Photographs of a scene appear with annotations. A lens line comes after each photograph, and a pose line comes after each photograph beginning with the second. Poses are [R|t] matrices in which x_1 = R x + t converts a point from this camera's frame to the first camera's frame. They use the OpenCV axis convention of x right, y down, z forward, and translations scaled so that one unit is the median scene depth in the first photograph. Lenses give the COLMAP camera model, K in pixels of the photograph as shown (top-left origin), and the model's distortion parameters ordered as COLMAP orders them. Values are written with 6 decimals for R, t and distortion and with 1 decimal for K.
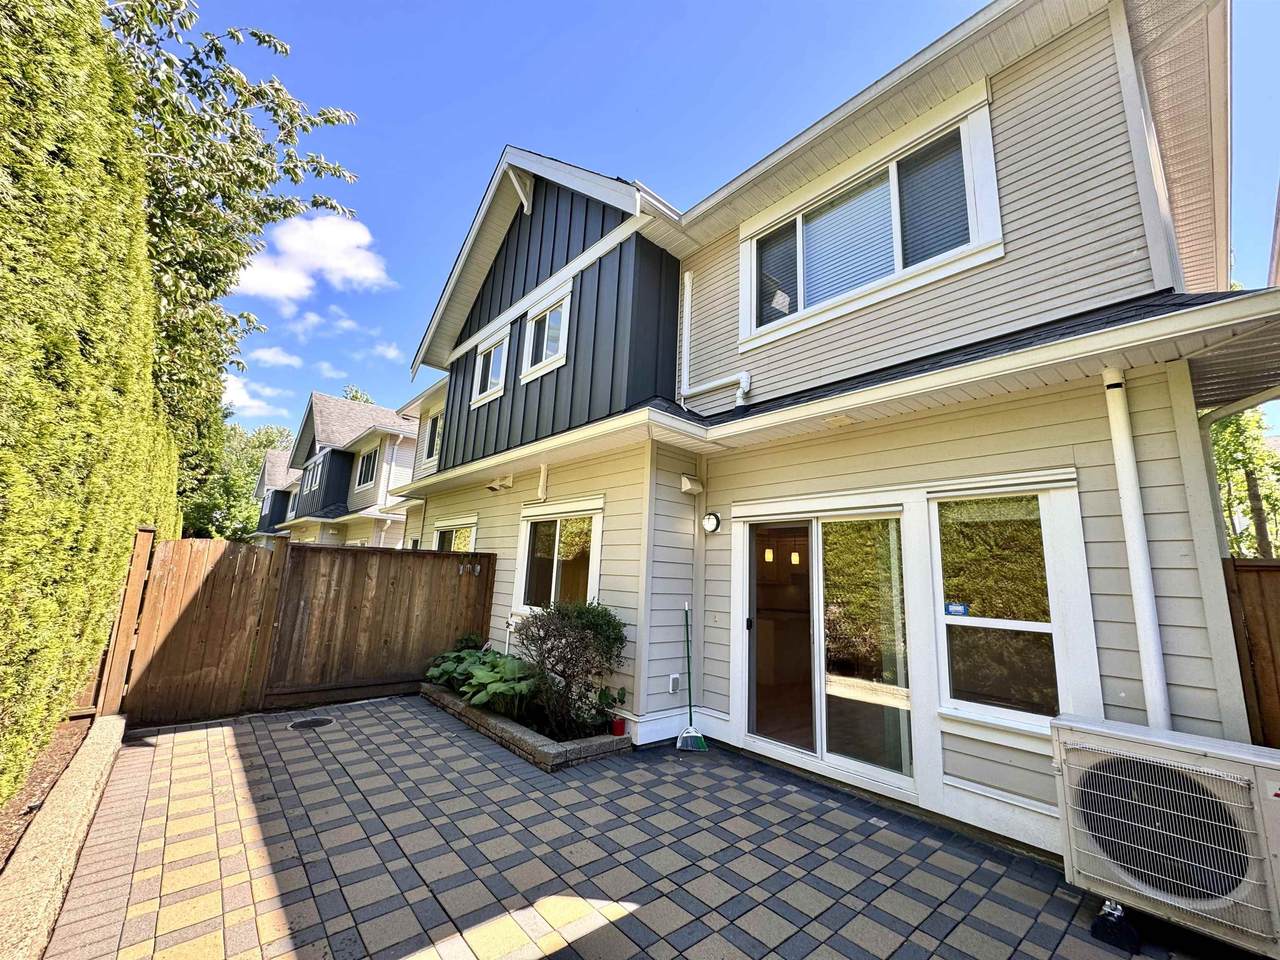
lens RADIAL K [[509.8, 0, 640.0], [0, 509.8, 480.0], [0, 0, 1]] dist [-0.001904, -0.000363]
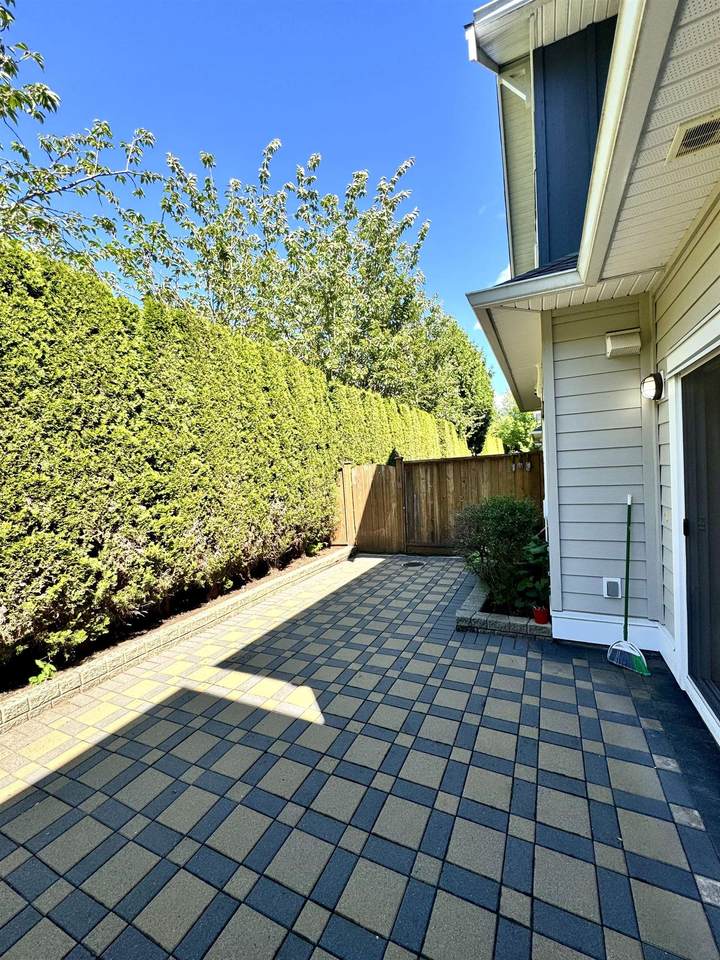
lens RADIAL K [[382.4, 0, 360.0], [0, 382.4, 480.0], [0, 0, 1]] dist [-0.001904, -0.000363]
pose [[0.390096, -0.041378, -0.919844, 0.634206], [0.240886, 0.968784, 0.058577, 0.110177], [0.888706, -0.244428, 0.387886, 0.540077]]
